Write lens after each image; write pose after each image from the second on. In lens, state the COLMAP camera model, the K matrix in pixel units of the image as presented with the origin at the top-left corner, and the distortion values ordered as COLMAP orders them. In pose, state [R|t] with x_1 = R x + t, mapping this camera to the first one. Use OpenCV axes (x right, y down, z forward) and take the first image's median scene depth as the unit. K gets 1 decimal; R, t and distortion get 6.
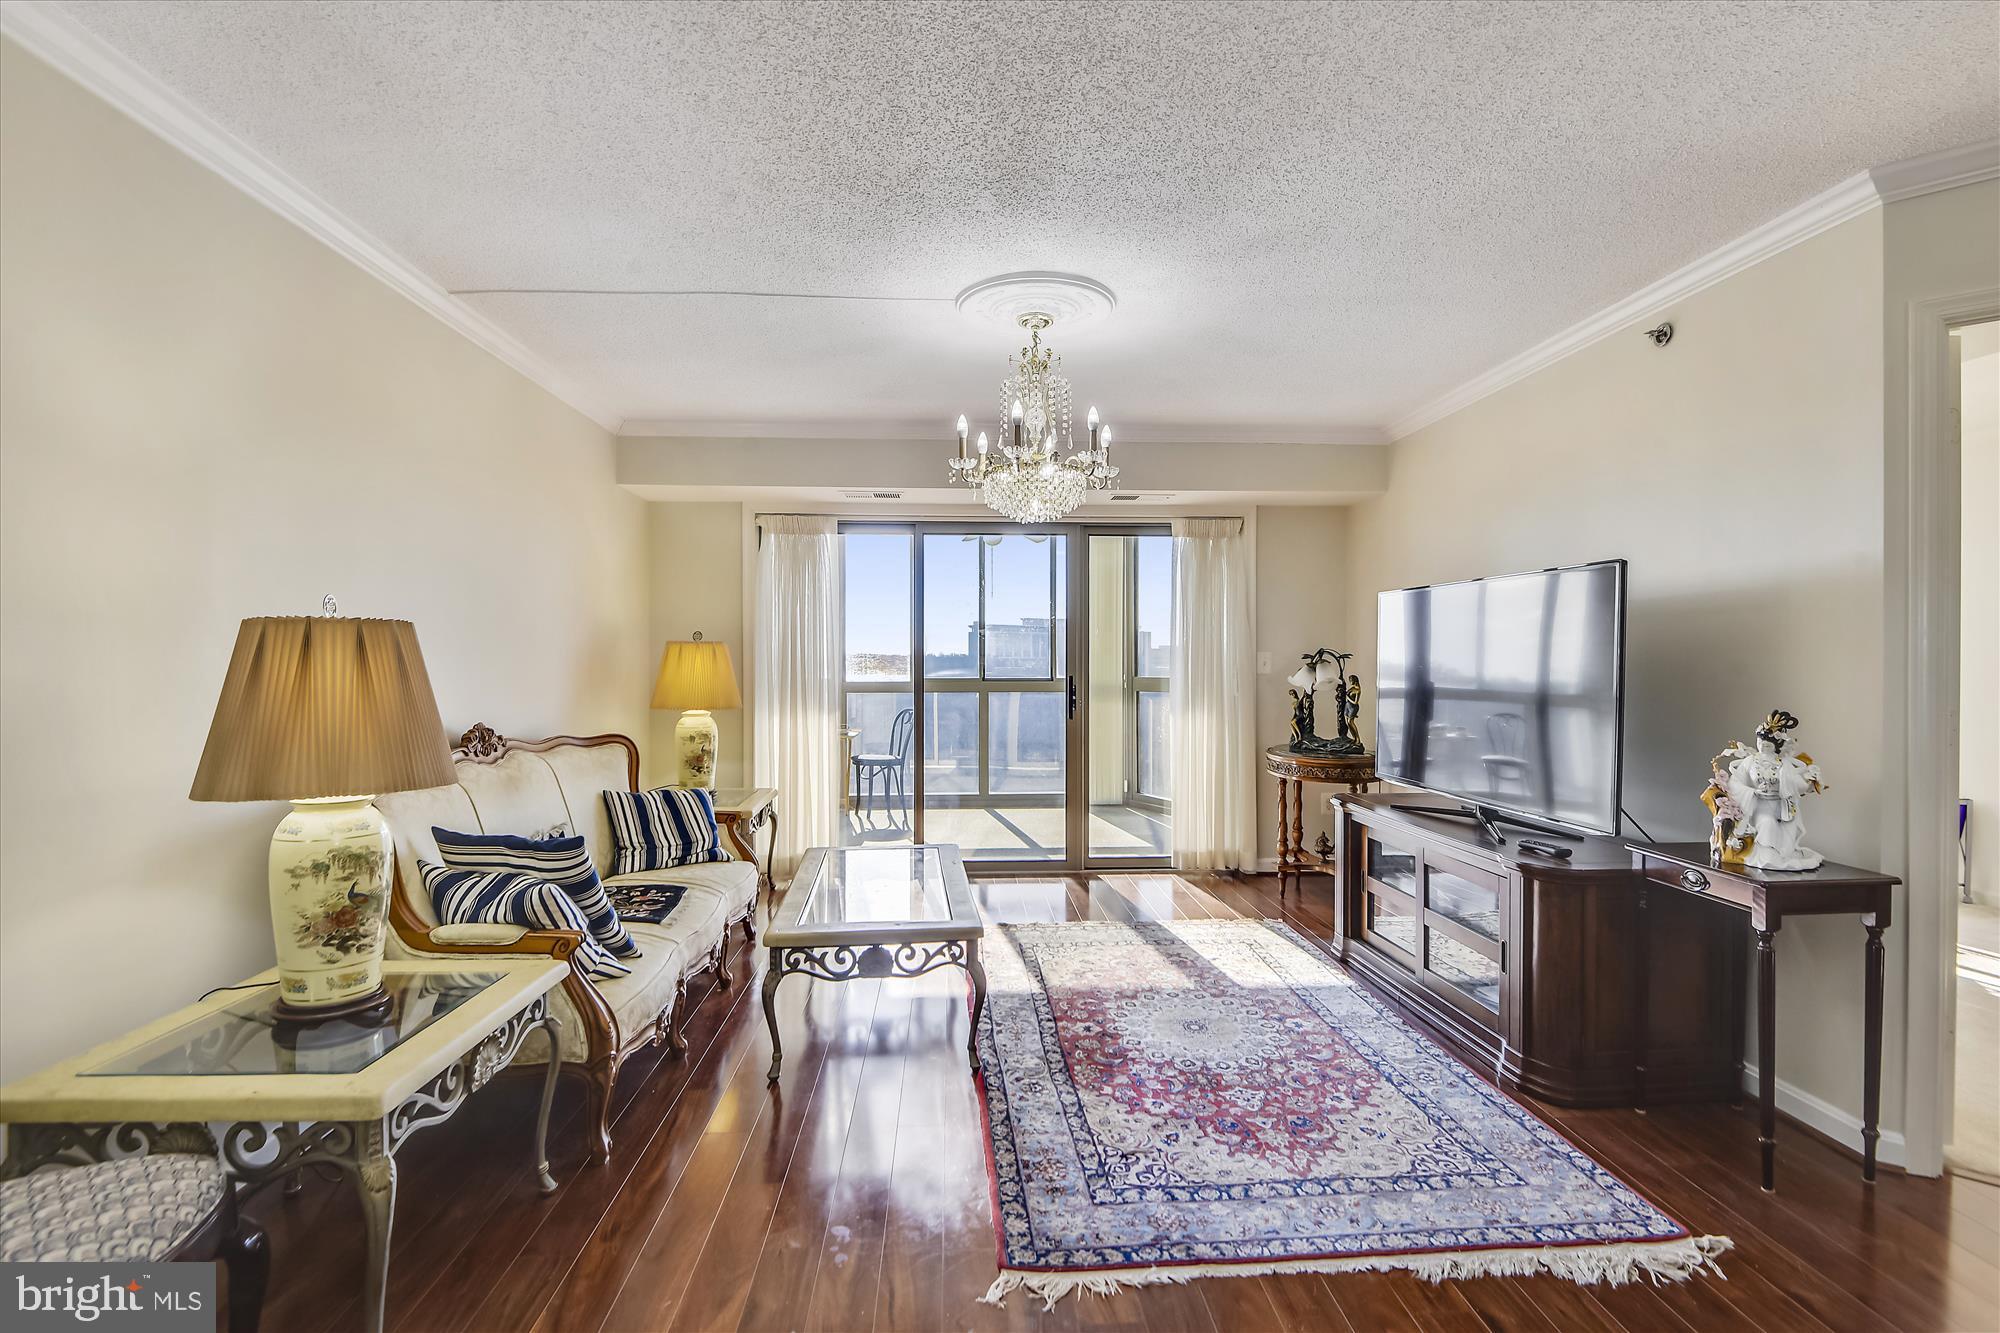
lens RADIAL K [[885.6, 0, 1000.2], [0, 885.6, 643.3], [0, 0, 1]] dist [-0.019568, -0.000742]
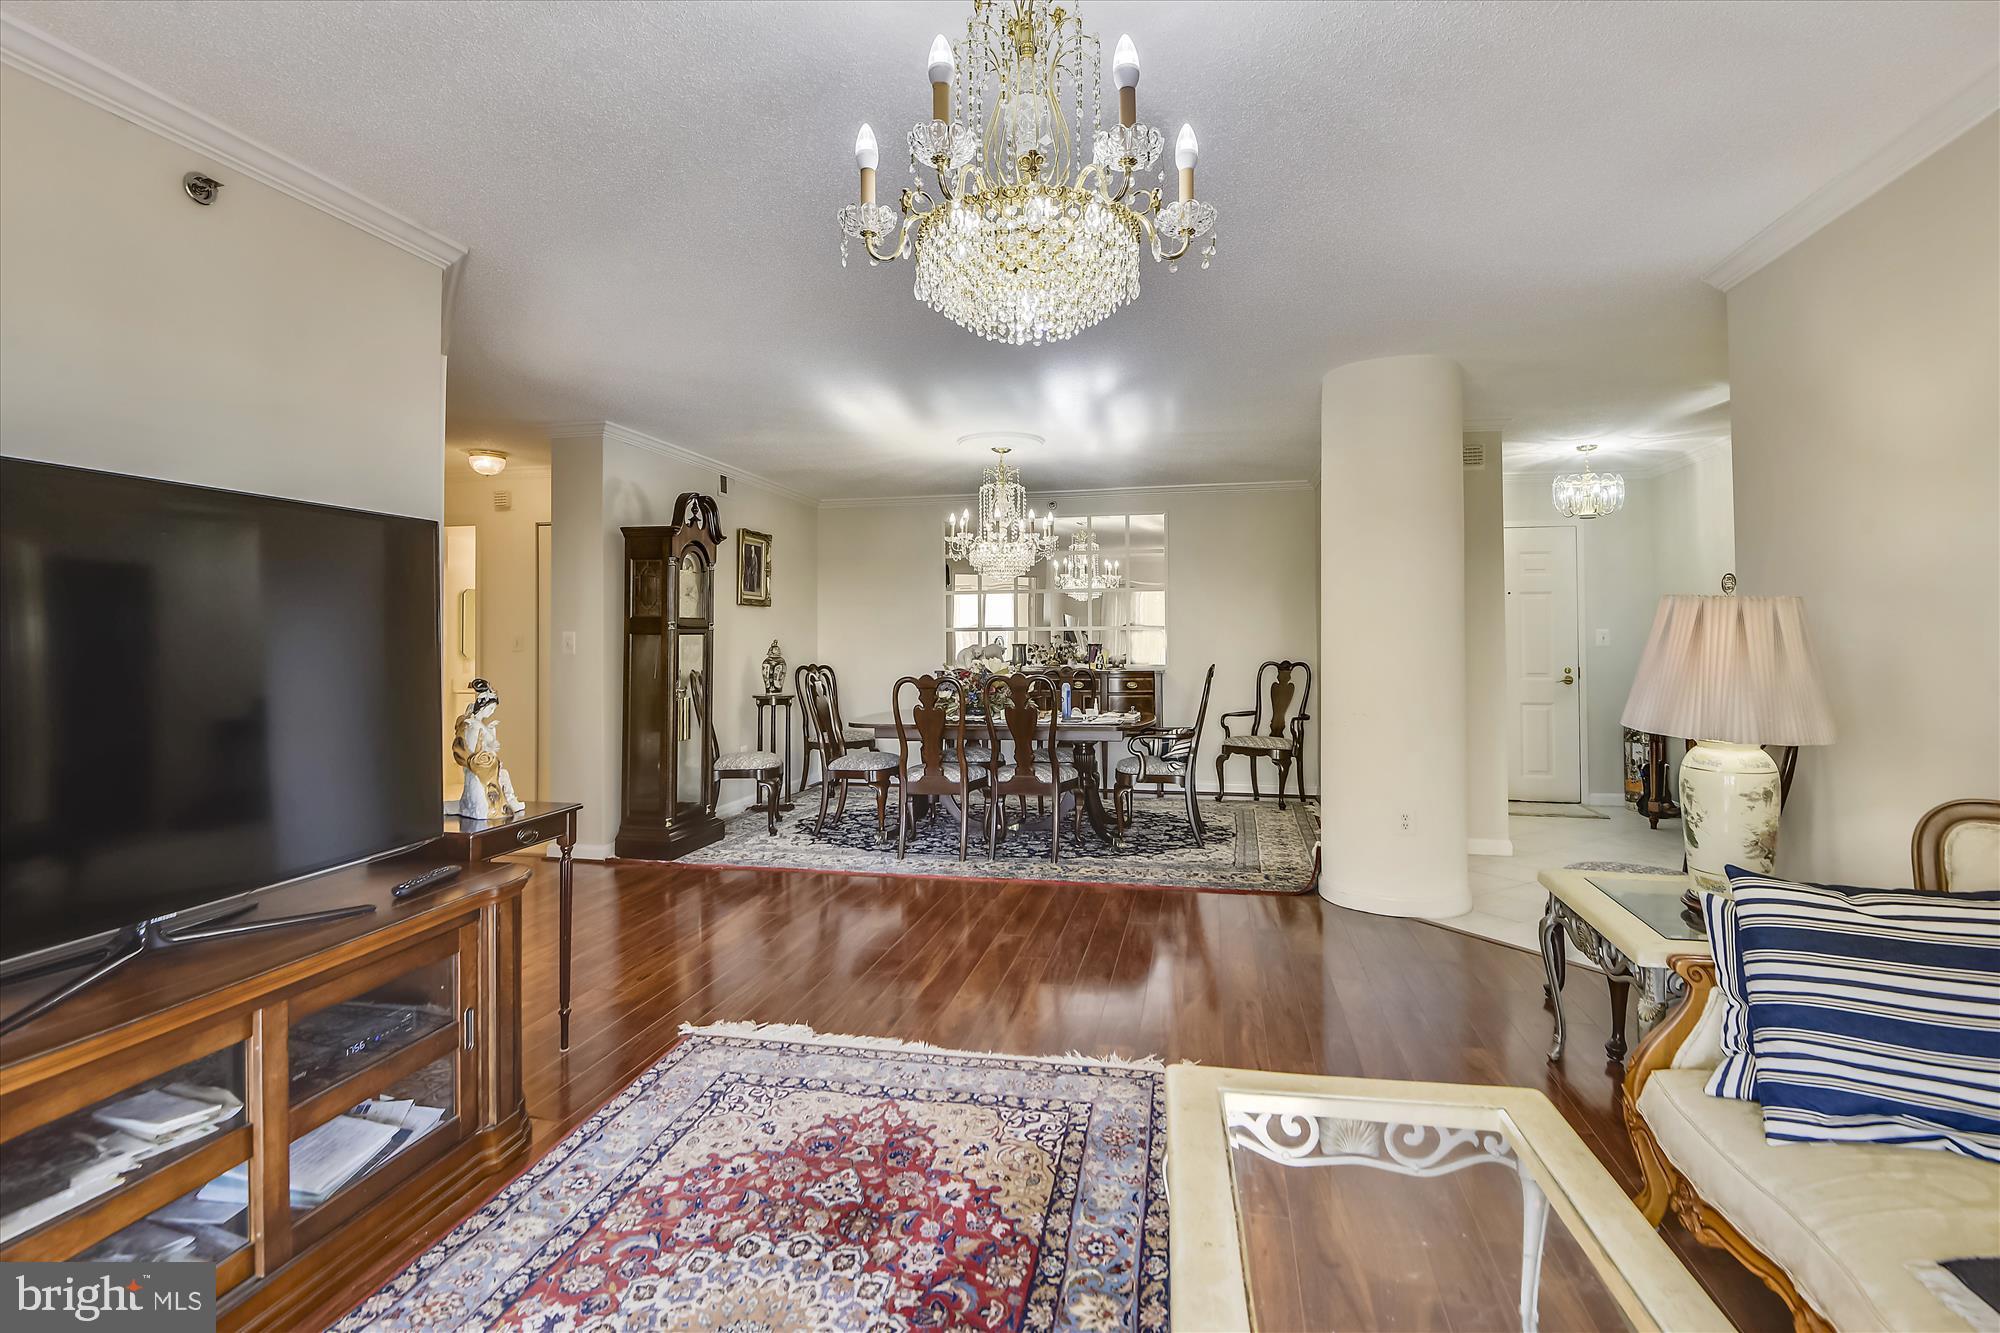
lens RADIAL K [[885.6, 0, 1000.2], [0, 885.6, 643.3], [0, 0, 1]] dist [-0.019568, -0.000742]
pose [[-0.958734, 0.003337, 0.284286, -0.090868], [0.002745, 0.999993, -0.002482, 0.029948], [-0.284292, -0.001599, -0.958736, 1.793399]]
